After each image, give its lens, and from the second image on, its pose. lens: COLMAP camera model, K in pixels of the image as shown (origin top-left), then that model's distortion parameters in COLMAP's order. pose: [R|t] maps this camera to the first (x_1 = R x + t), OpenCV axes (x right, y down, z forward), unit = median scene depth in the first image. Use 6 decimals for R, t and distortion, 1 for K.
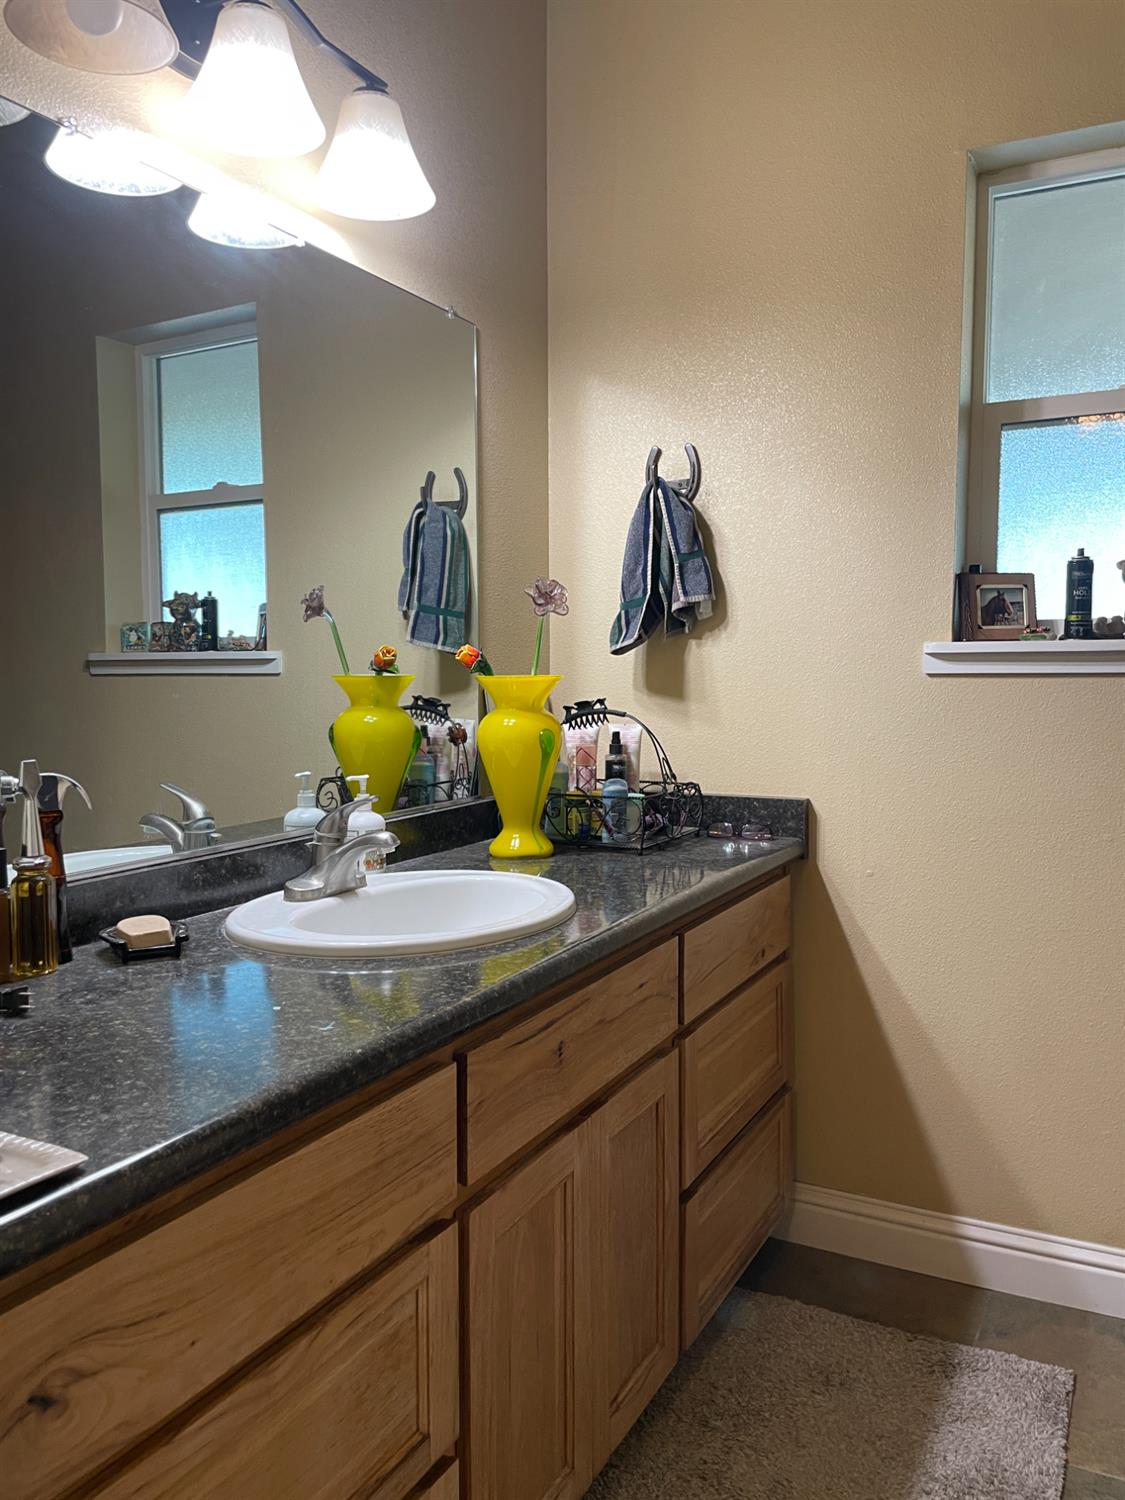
lens RADIAL K [[1134.5, 0, 564.1], [0, 1134.5, 744.7], [0, 0, 1]] dist [0.078849, -0.096866]
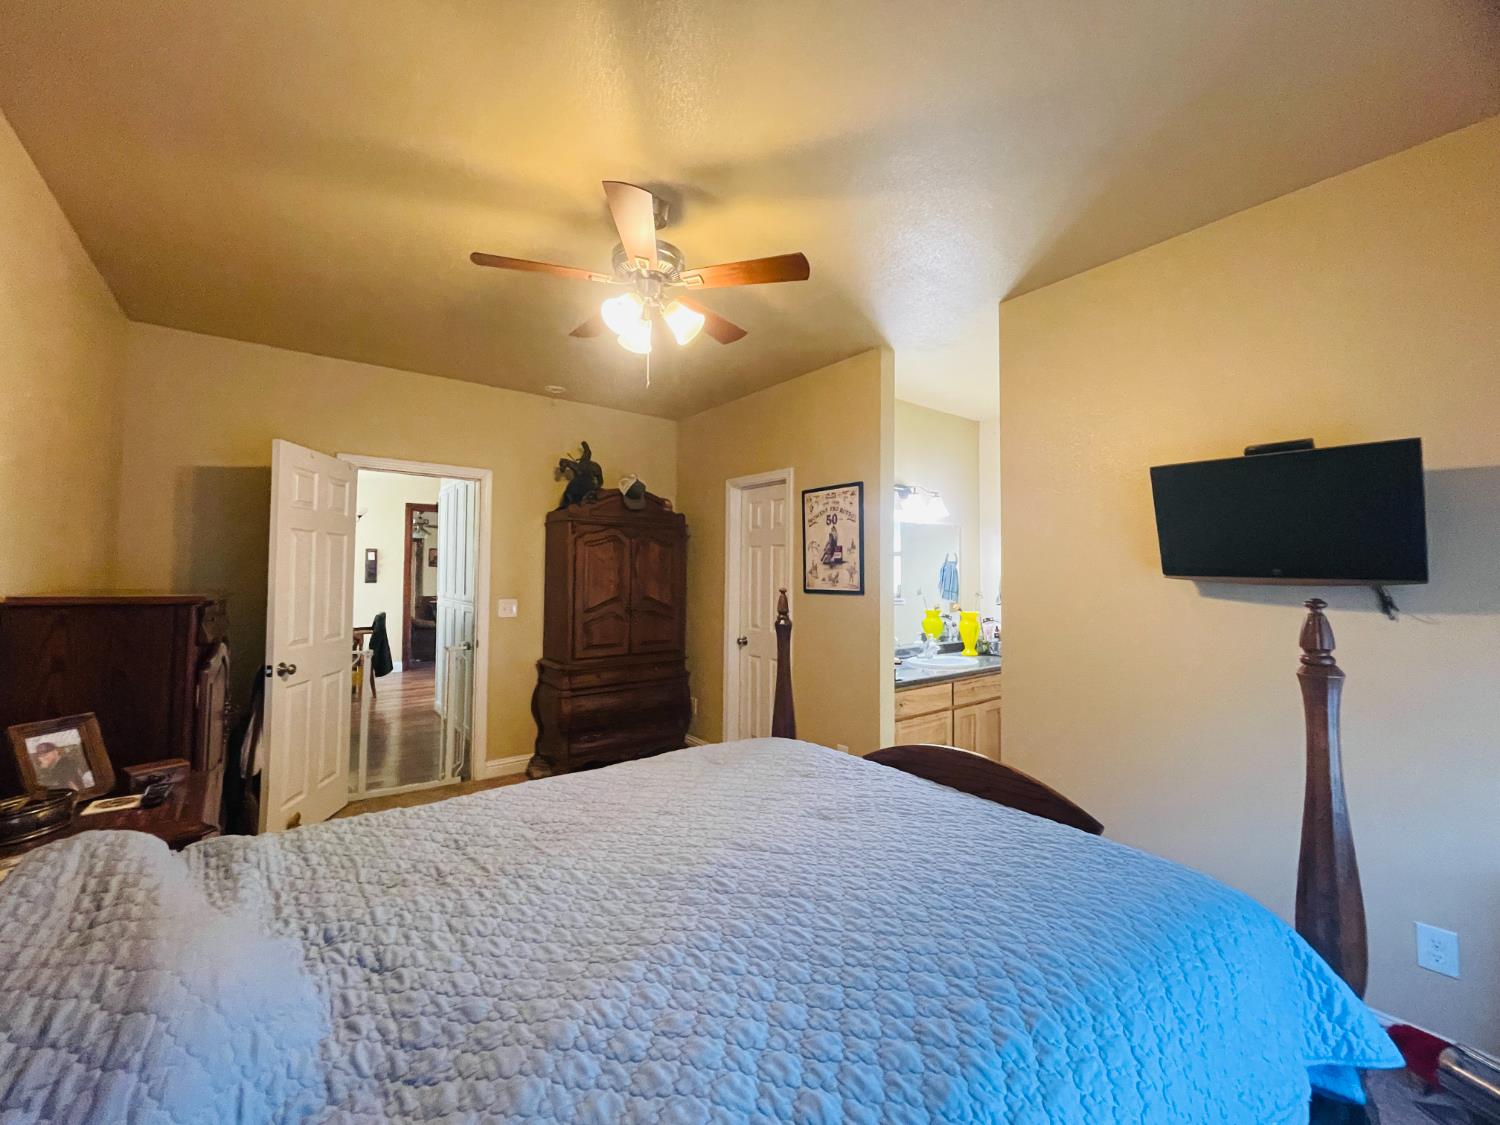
lens RADIAL K [[604.3, 0, 744.4], [0, 604.3, 549.4], [0, 0, 1]] dist [-0.003277, 0.000773]
pose [[0.905650, -0.006781, -0.423971, 0.129914], [-0.037624, 0.994643, -0.096279, -0.037102], [0.422353, 0.103146, 0.900544, -1.160287]]
